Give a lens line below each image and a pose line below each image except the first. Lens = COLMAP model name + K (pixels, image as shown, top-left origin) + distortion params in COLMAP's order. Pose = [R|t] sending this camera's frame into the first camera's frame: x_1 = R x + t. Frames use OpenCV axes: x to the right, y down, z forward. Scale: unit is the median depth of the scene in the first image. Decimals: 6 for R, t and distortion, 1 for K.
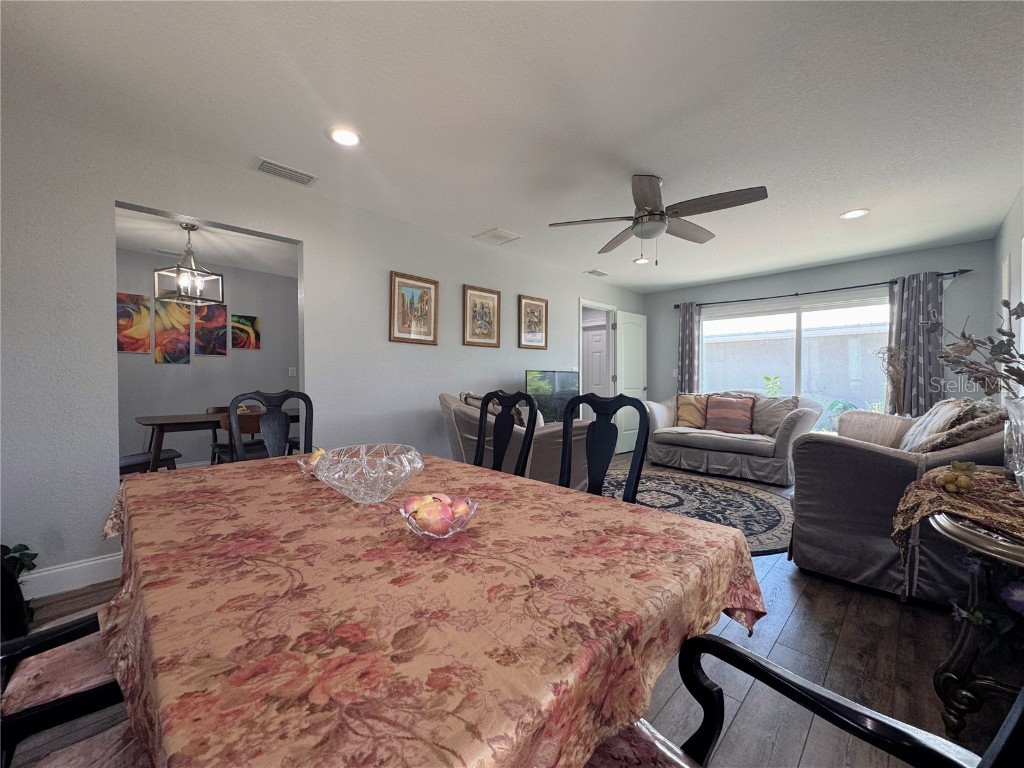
lens RADIAL K [[408.2, 0, 511.8], [0, 408.2, 385.7], [0, 0, 1]] dist [-0.005136, 0.000901]
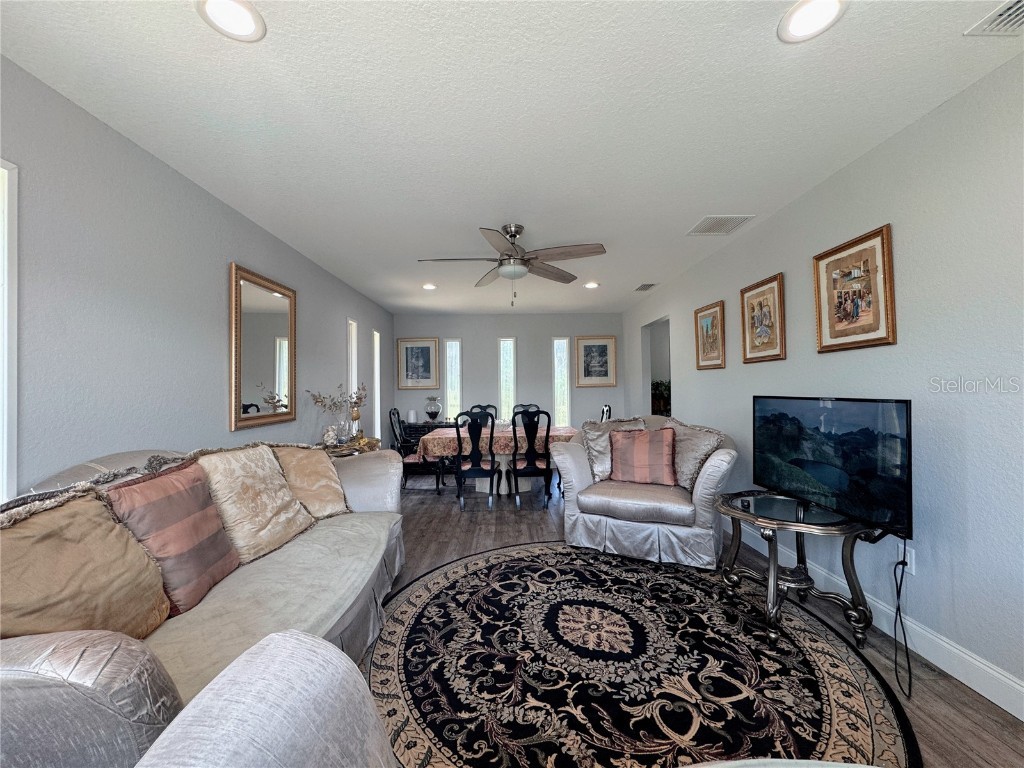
lens RADIAL K [[408.2, 0, 510.9], [0, 408.2, 384.2], [0, 0, 1]] dist [-0.005136, 0.000901]
pose [[-0.696861, 0.001923, -0.717203, 0.830906], [0.002024, 0.999998, 0.000715, -0.063132], [0.717203, -0.000953, -0.696864, 1.297166]]
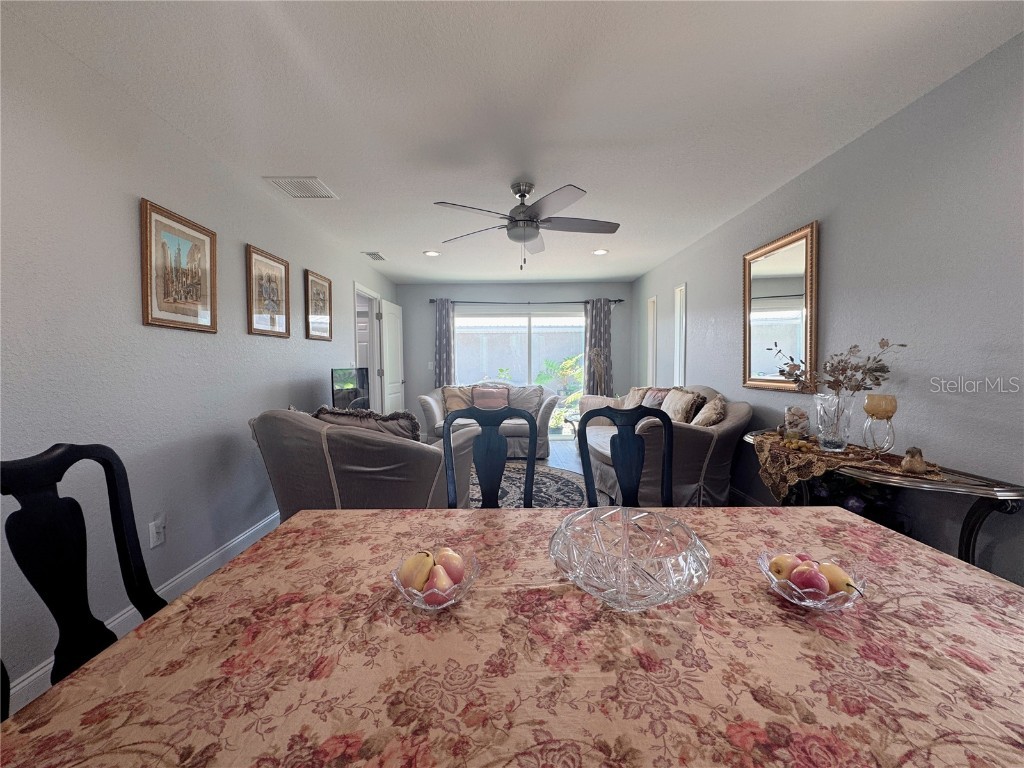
lens RADIAL K [[408.2, 0, 510.6], [0, 408.2, 384.0], [0, 0, 1]] dist [-0.005136, 0.000901]
pose [[0.700594, -0.041480, 0.712354, -0.316590], [0.018889, 0.999037, 0.039596, -0.036566], [-0.713310, -0.014285, 0.700703, 0.222564]]
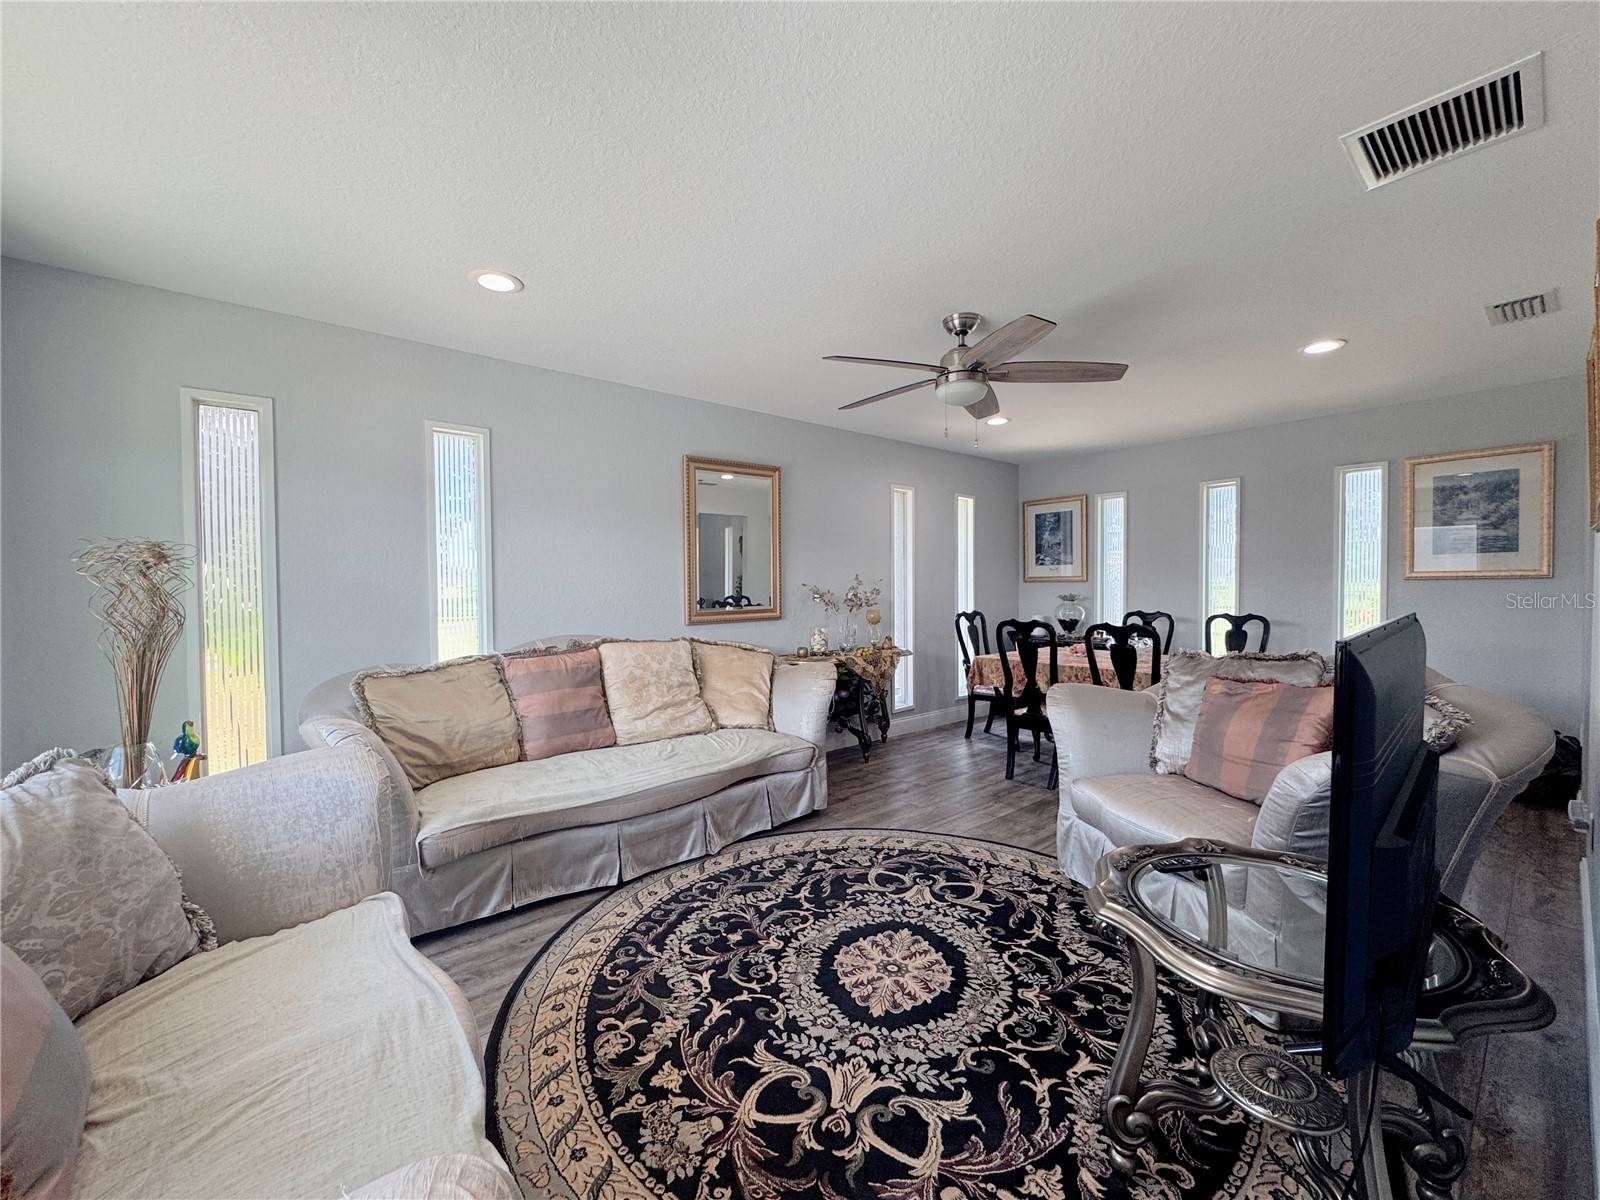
lens RADIAL K [[637.8, 0, 795.4], [0, 637.8, 601.7], [0, 0, 1]] dist [-0.005136, 0.000901]
pose [[-0.995230, 0.005671, 0.097390, 0.376258], [0.010087, 0.998940, 0.044906, -0.070115], [-0.097032, 0.045674, -0.994233, 1.528966]]
